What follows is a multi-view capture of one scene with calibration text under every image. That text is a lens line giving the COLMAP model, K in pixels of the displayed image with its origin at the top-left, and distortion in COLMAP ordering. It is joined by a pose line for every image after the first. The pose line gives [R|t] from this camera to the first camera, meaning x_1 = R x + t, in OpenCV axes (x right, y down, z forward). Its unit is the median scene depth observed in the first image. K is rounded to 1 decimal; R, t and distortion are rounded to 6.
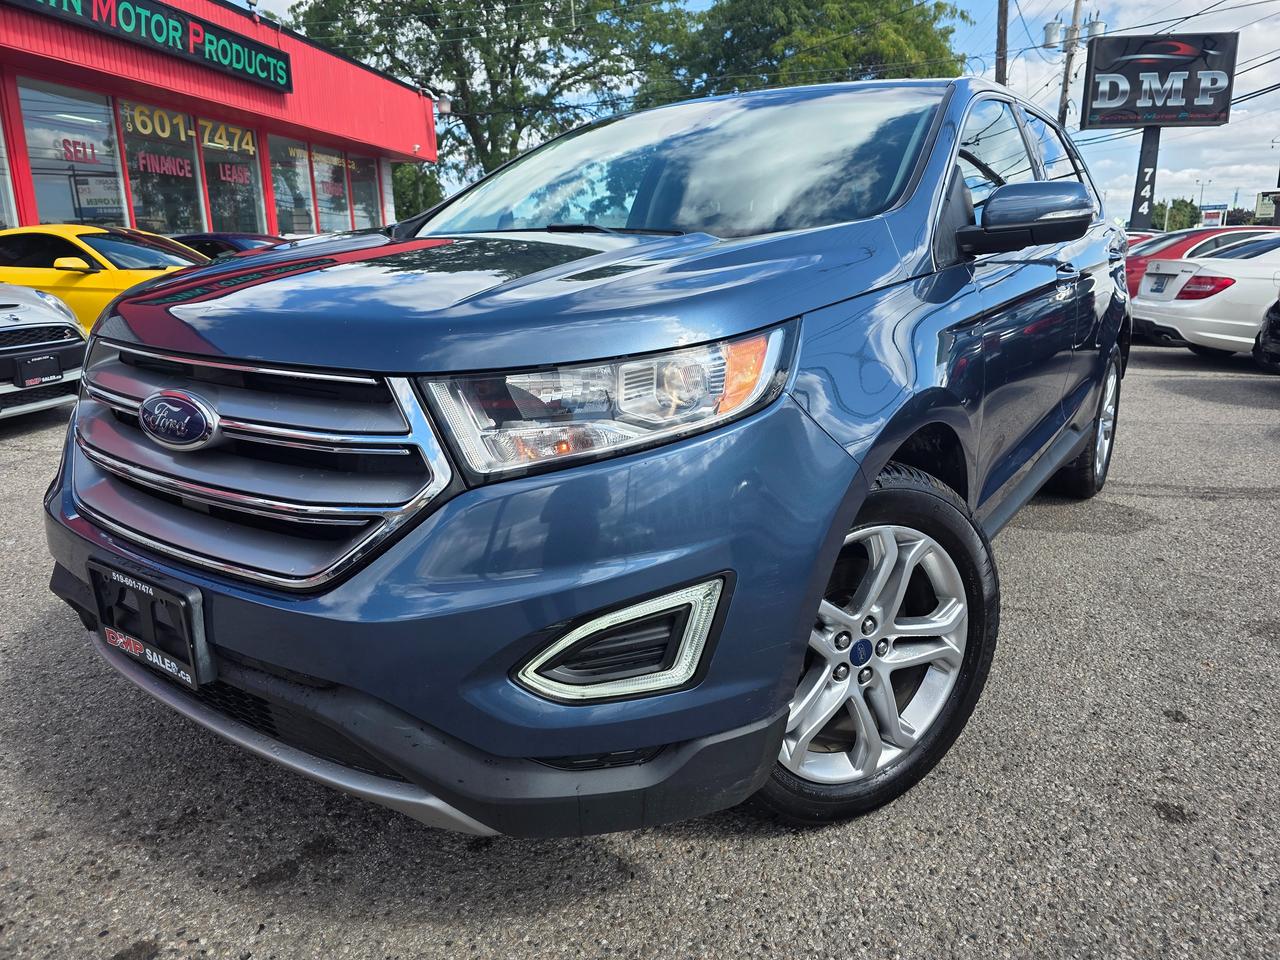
lens RADIAL K [[882.2, 0, 640.6], [0, 882.2, 470.5], [0, 0, 1]] dist [0.064735, -0.059146]
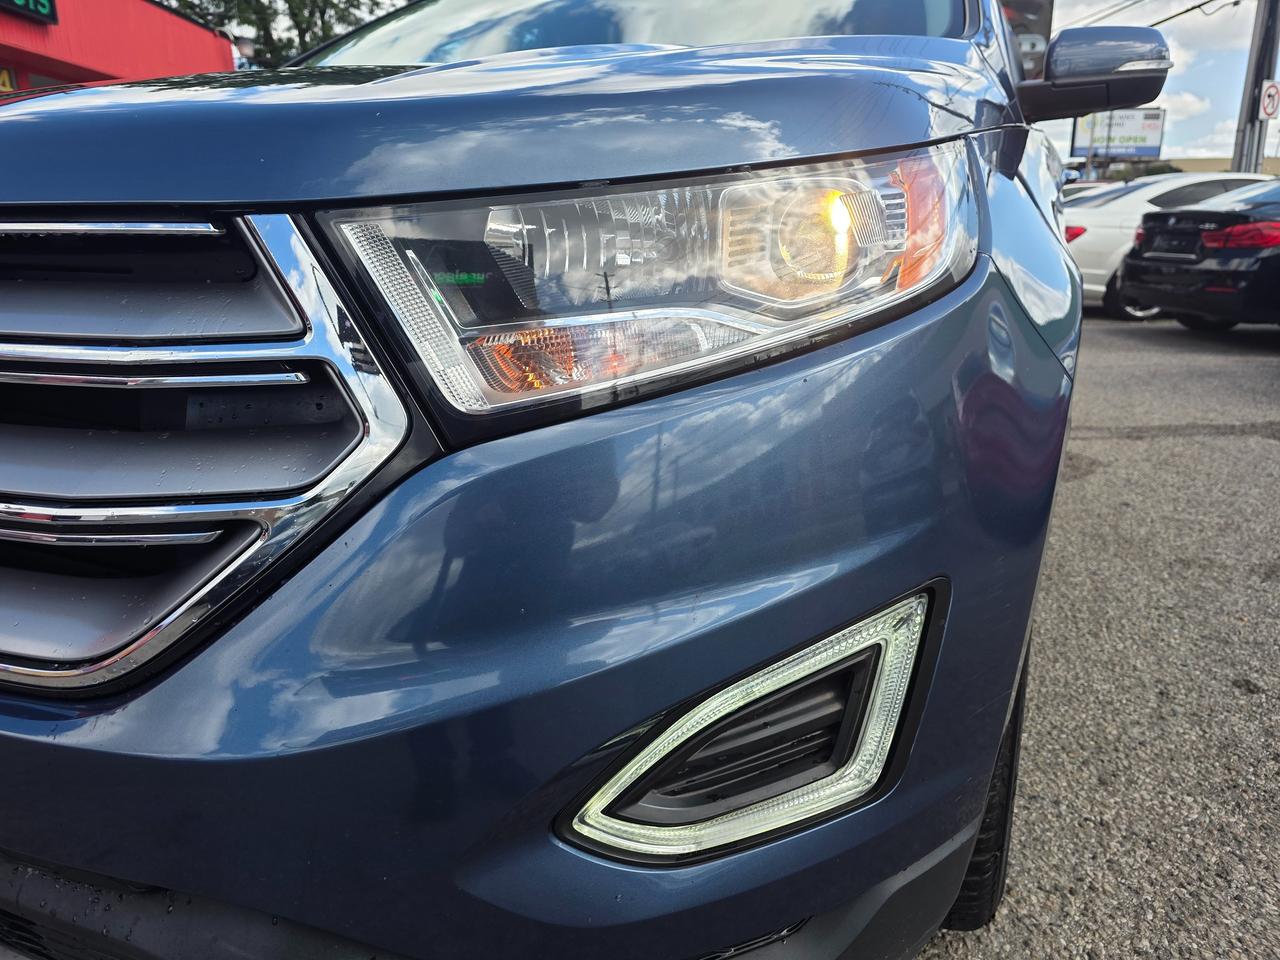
lens RADIAL K [[870.6, 0, 656.6], [0, 870.6, 482.6], [0, 0, 1]] dist [0.047879, -0.045956]
pose [[0.979225, -0.062185, 0.193006, -0.131345], [0.054150, 0.997443, 0.046640, 0.016519], [-0.195413, -0.035220, 0.980089, 0.392757]]
